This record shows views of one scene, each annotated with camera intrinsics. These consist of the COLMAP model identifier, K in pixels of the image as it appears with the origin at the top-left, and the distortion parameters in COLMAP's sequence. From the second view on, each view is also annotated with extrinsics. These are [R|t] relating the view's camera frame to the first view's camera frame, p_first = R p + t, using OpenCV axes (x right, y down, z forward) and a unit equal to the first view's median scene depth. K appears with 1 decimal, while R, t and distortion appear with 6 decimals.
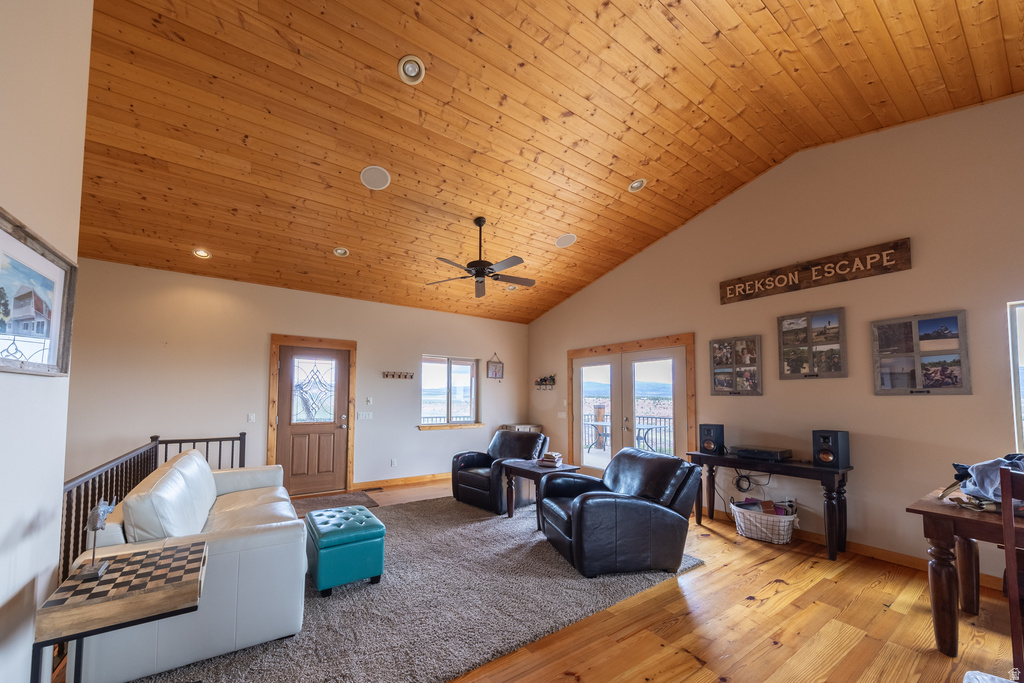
lens RADIAL K [[357.8, 0, 464.8], [0, 357.8, 383.3], [0, 0, 1]] dist [-0.001526, -0.001029]
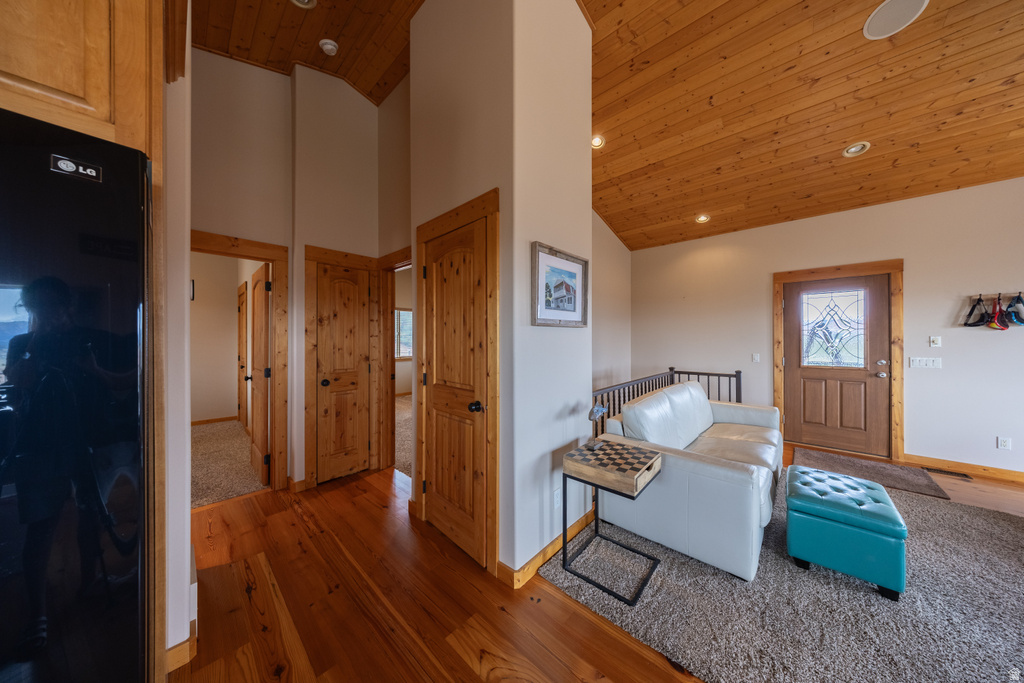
lens RADIAL K [[310.5, 0, 521.2], [0, 310.5, 339.3], [0, 0, 1]] dist [-0.001449, -0.000247]
pose [[0.305938, -0.008319, -0.952015, 0.080501], [0.047688, 0.998840, 0.006597, 0.005924], [0.950856, -0.047418, 0.305980, 0.103387]]
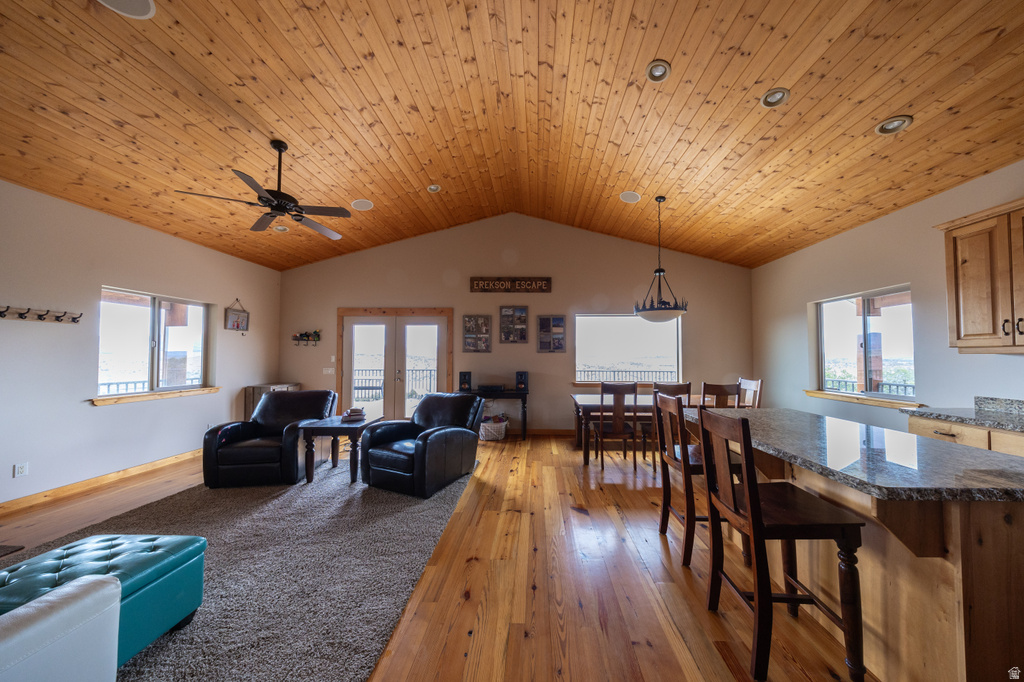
lens RADIAL K [[310.5, 0, 530.9], [0, 310.5, 349.3], [0, 0, 1]] dist [-0.001449, -0.000247]
pose [[0.530892, 0.012173, 0.847352, -0.285054], [-0.034721, 0.999370, 0.007397, 0.002365], [-0.846728, -0.033348, 0.530980, 0.101265]]
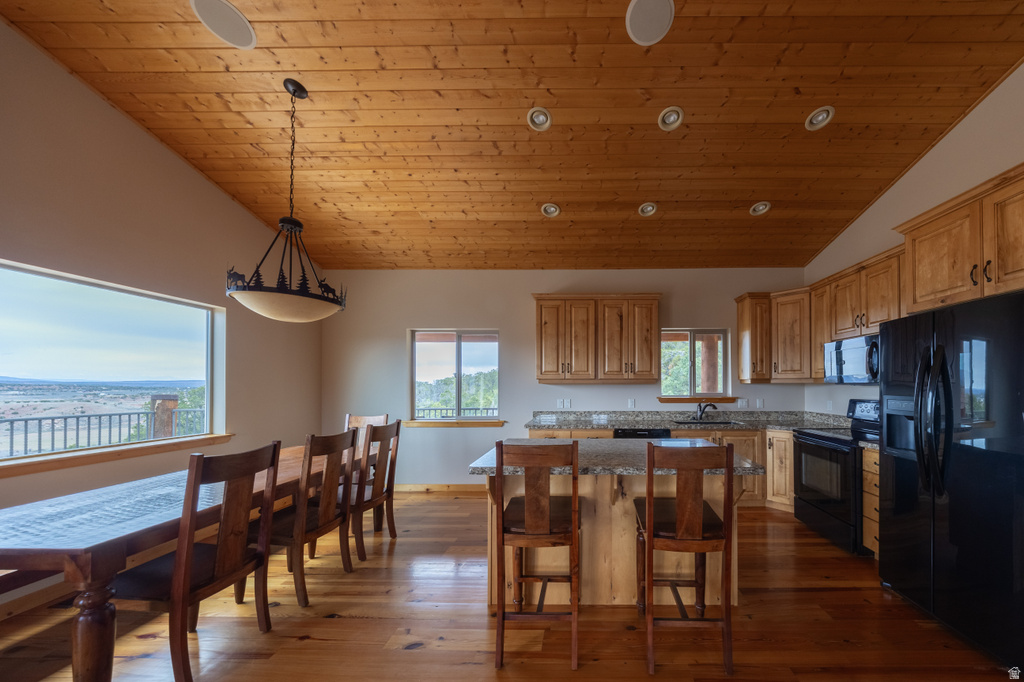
lens RADIAL K [[342.4, 0, 578.5], [0, 342.4, 382.3], [0, 0, 1]] dist [0.006198, -0.000028]
pose [[-0.850017, -0.001153, 0.526754, 0.095957], [-0.029770, 0.998504, -0.045854, 0.028261], [-0.525913, -0.054658, -0.848780, 0.561422]]
